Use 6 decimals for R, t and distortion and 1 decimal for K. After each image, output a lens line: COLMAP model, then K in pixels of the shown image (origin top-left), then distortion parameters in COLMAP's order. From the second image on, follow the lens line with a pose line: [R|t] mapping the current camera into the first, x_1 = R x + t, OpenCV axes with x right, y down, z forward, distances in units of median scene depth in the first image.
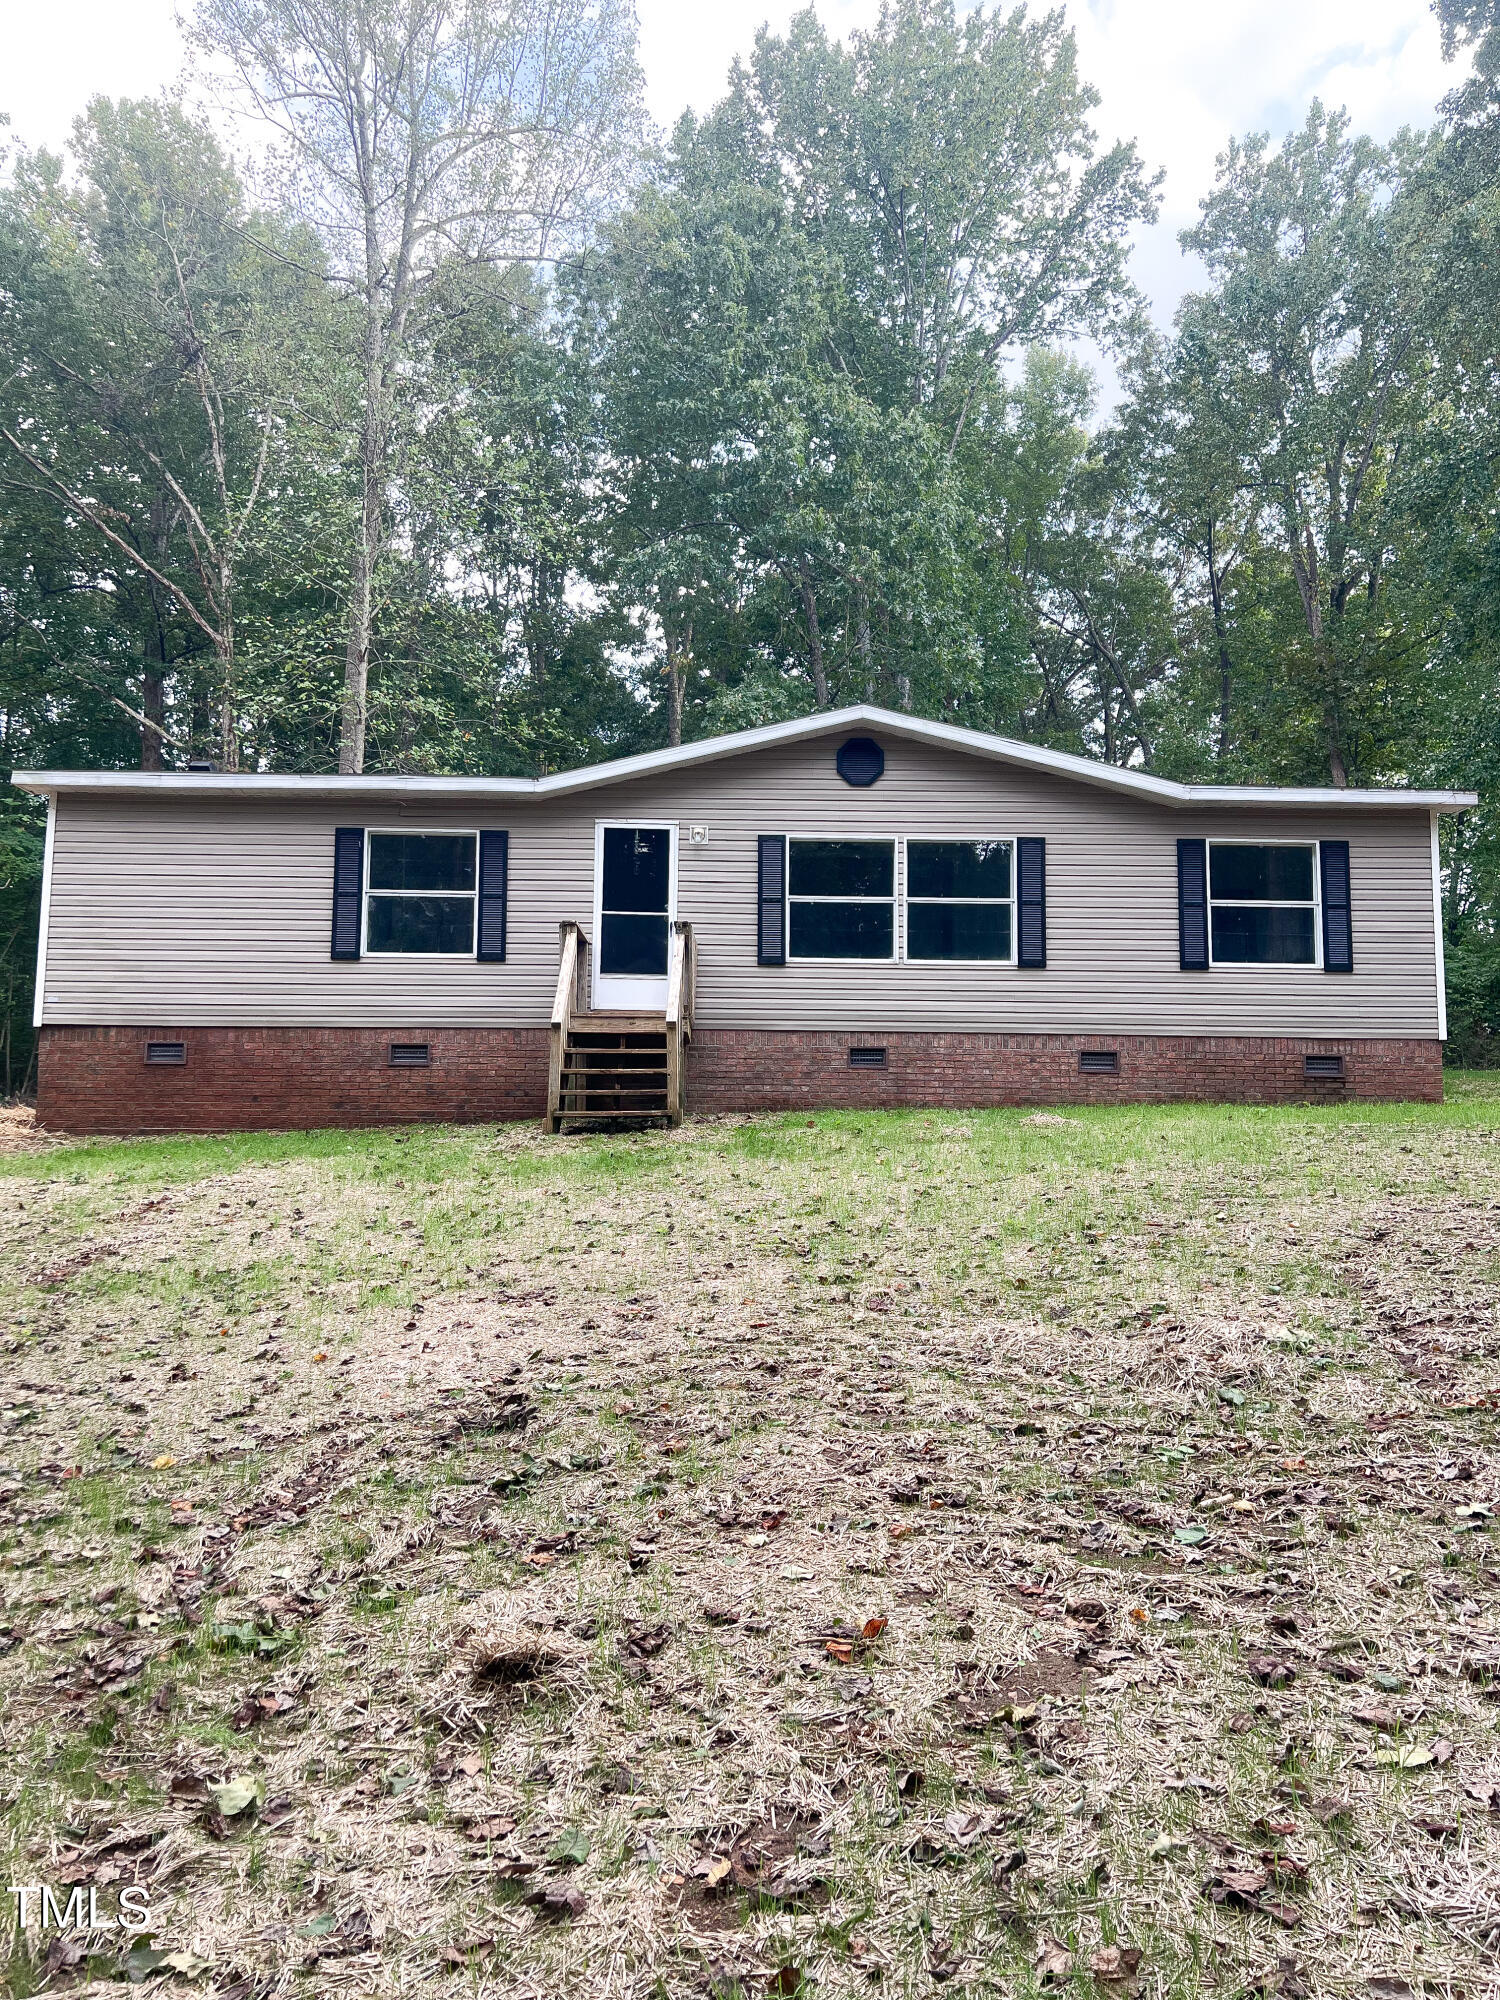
lens RADIAL K [[1469.5, 0, 745.5], [0, 1469.5, 989.0], [0, 0, 1]] dist [0.099599, -0.140811]
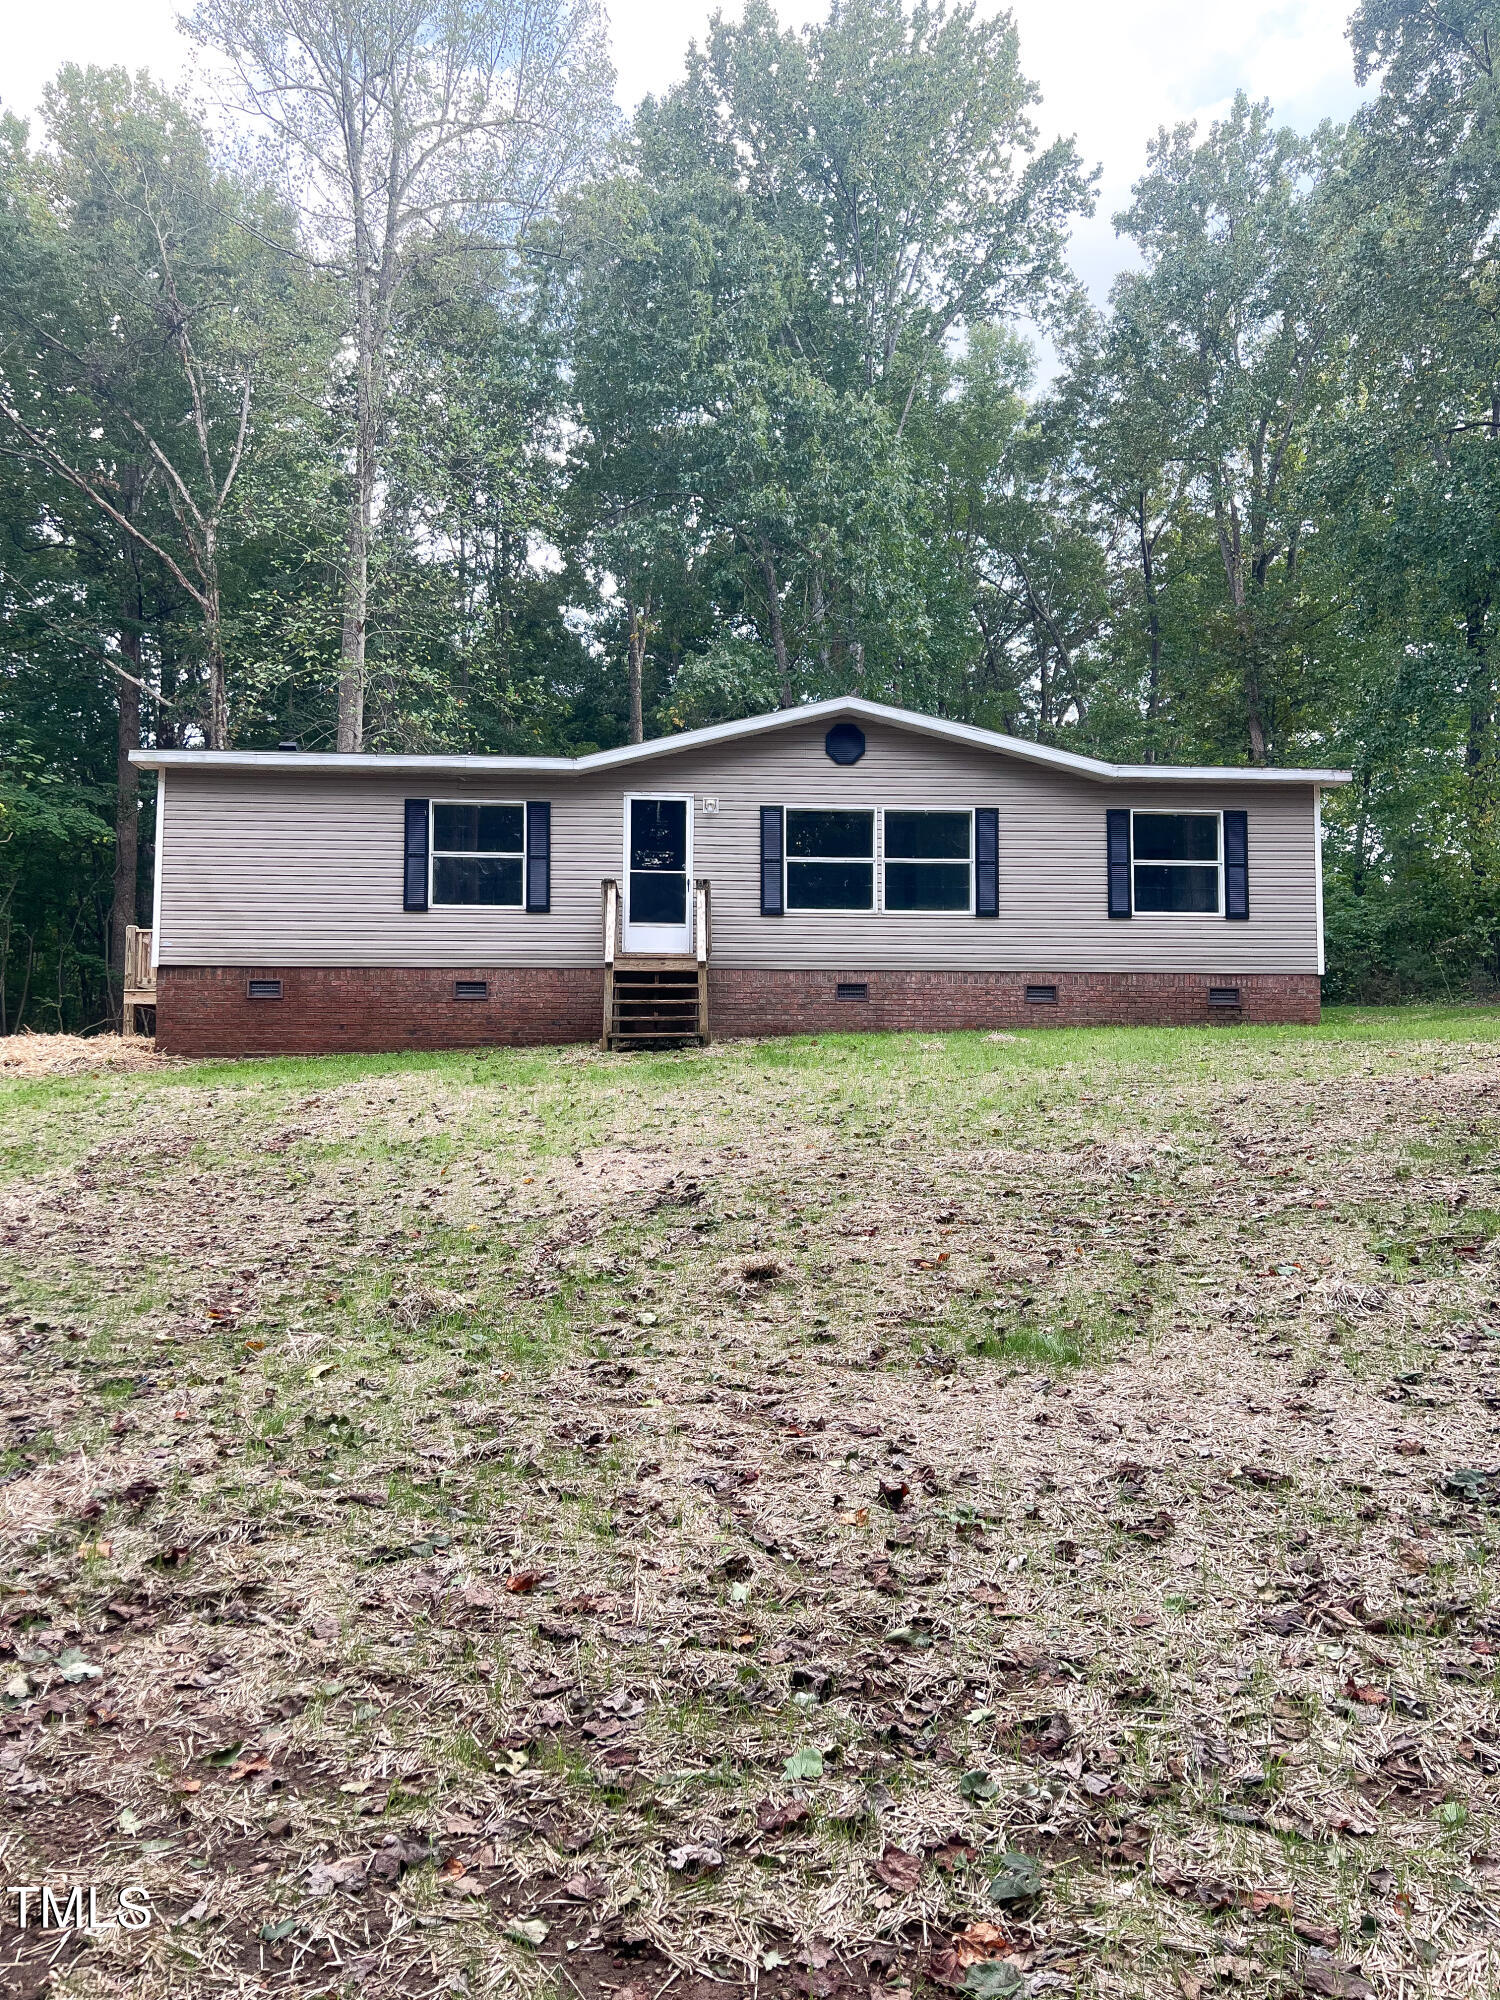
lens RADIAL K [[1469.5, 0, 745.5], [0, 1469.5, 989.0], [0, 0, 1]] dist [0.099599, -0.140811]
pose [[0.999076, -0.003746, 0.042821, -0.029014], [0.002269, 0.999403, 0.034478, 0.001446], [-0.042925, -0.034349, 0.998488, -0.103278]]
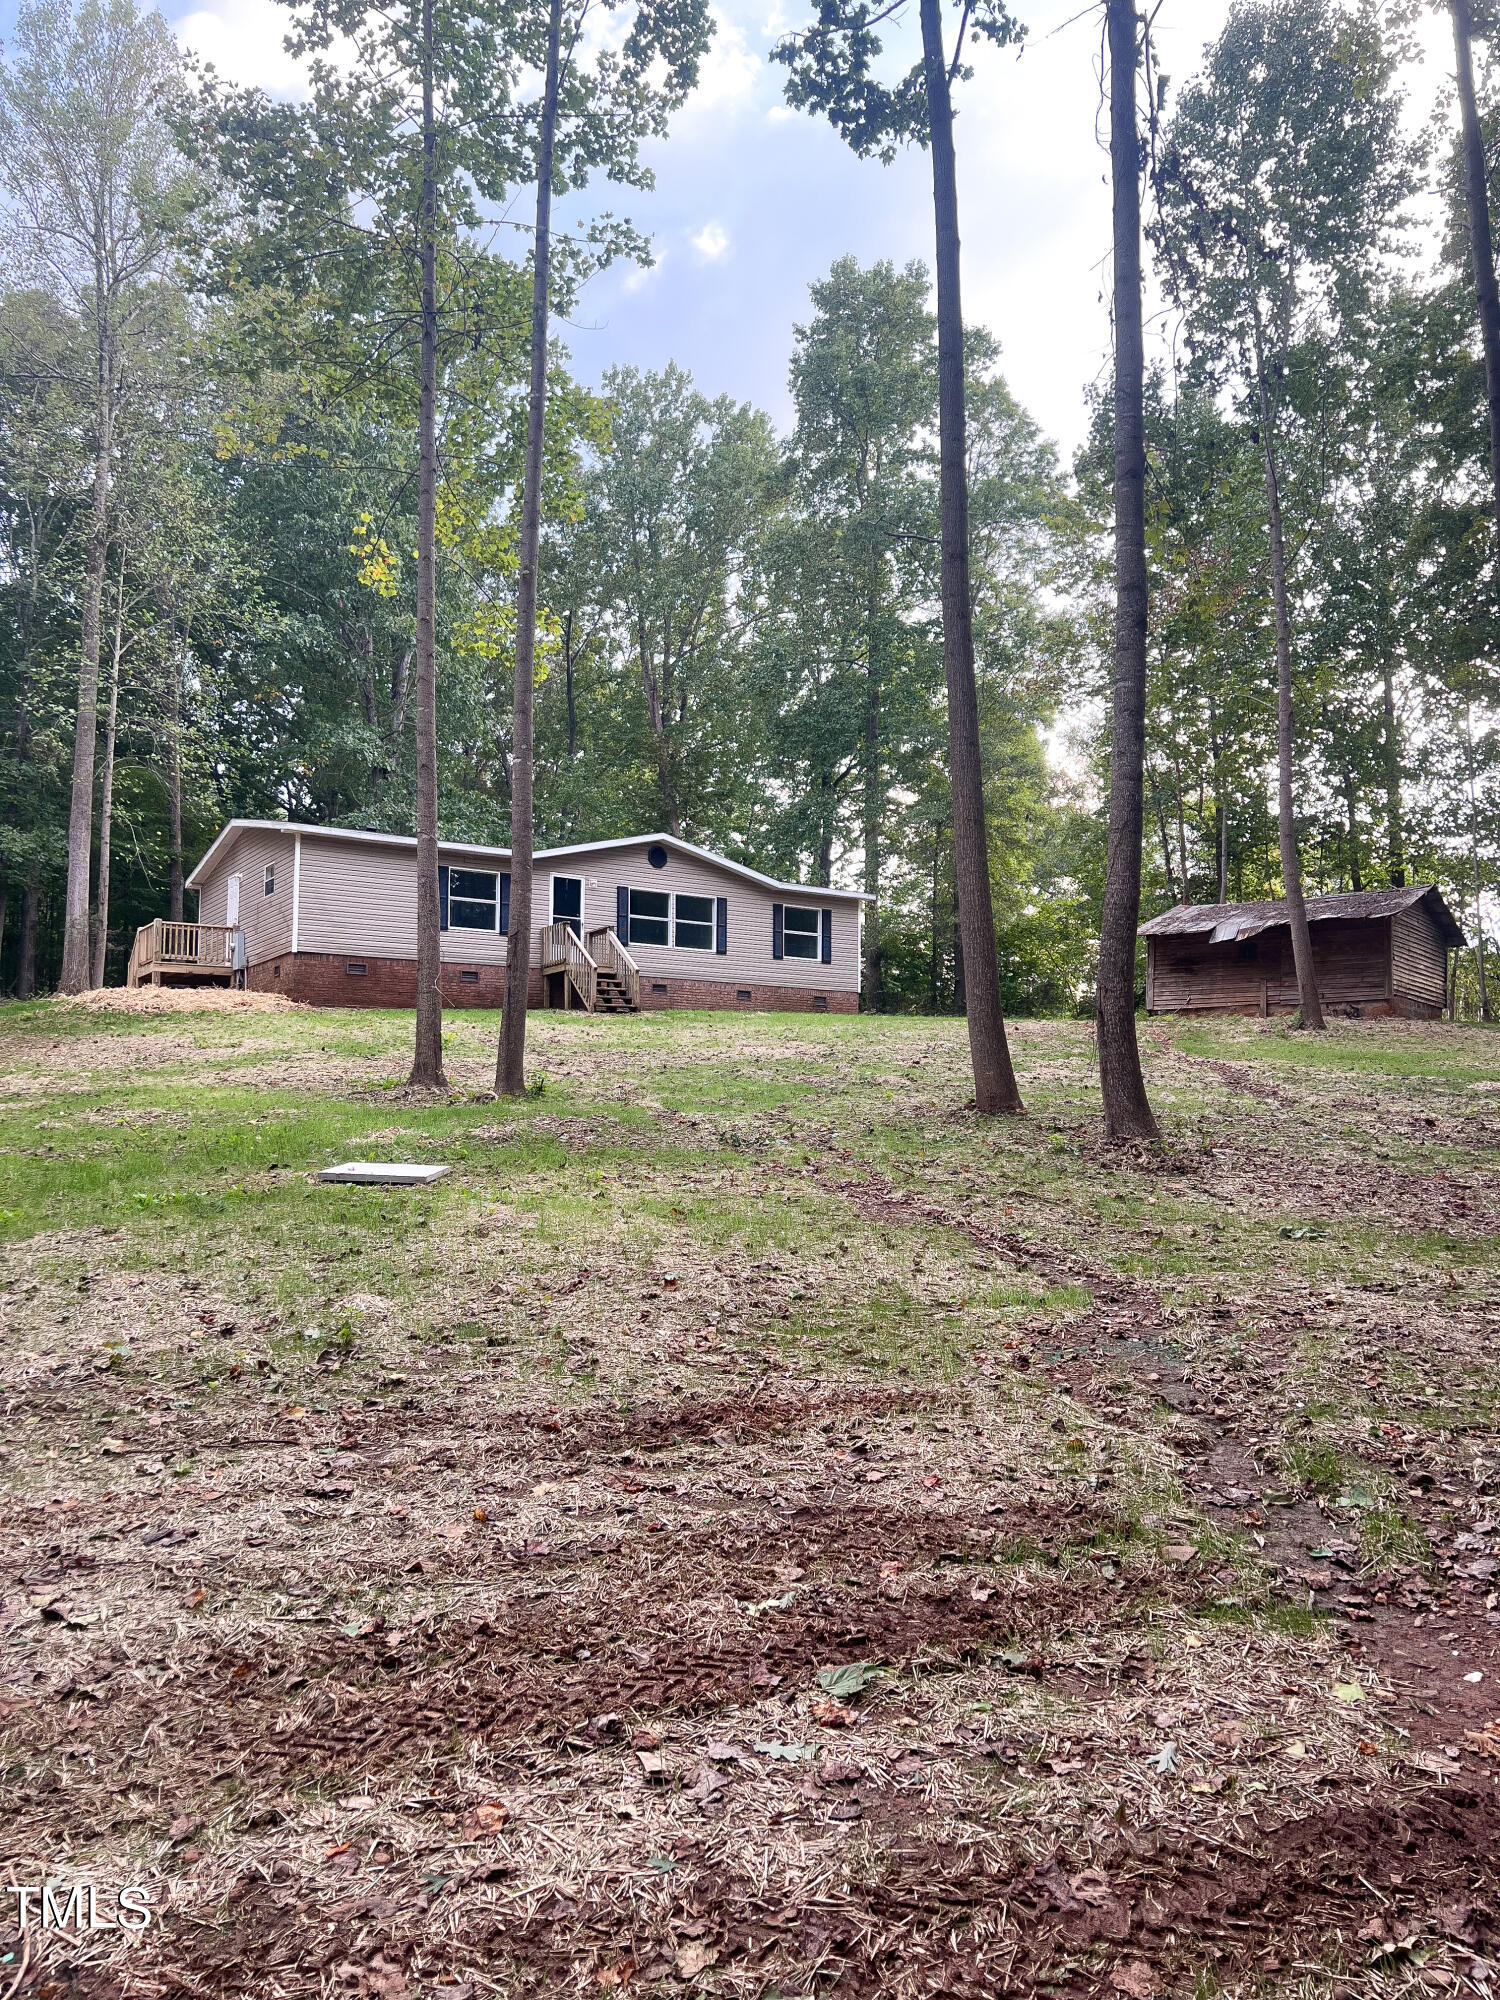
lens RADIAL K [[1469.5, 0, 745.5], [0, 1469.5, 989.0], [0, 0, 1]] dist [0.099599, -0.140811]
pose [[0.840043, 0.049173, 0.540287, -0.539531], [-0.066098, 0.997741, 0.011962, 0.005693], [-0.538478, -0.045761, 0.841396, -0.516044]]
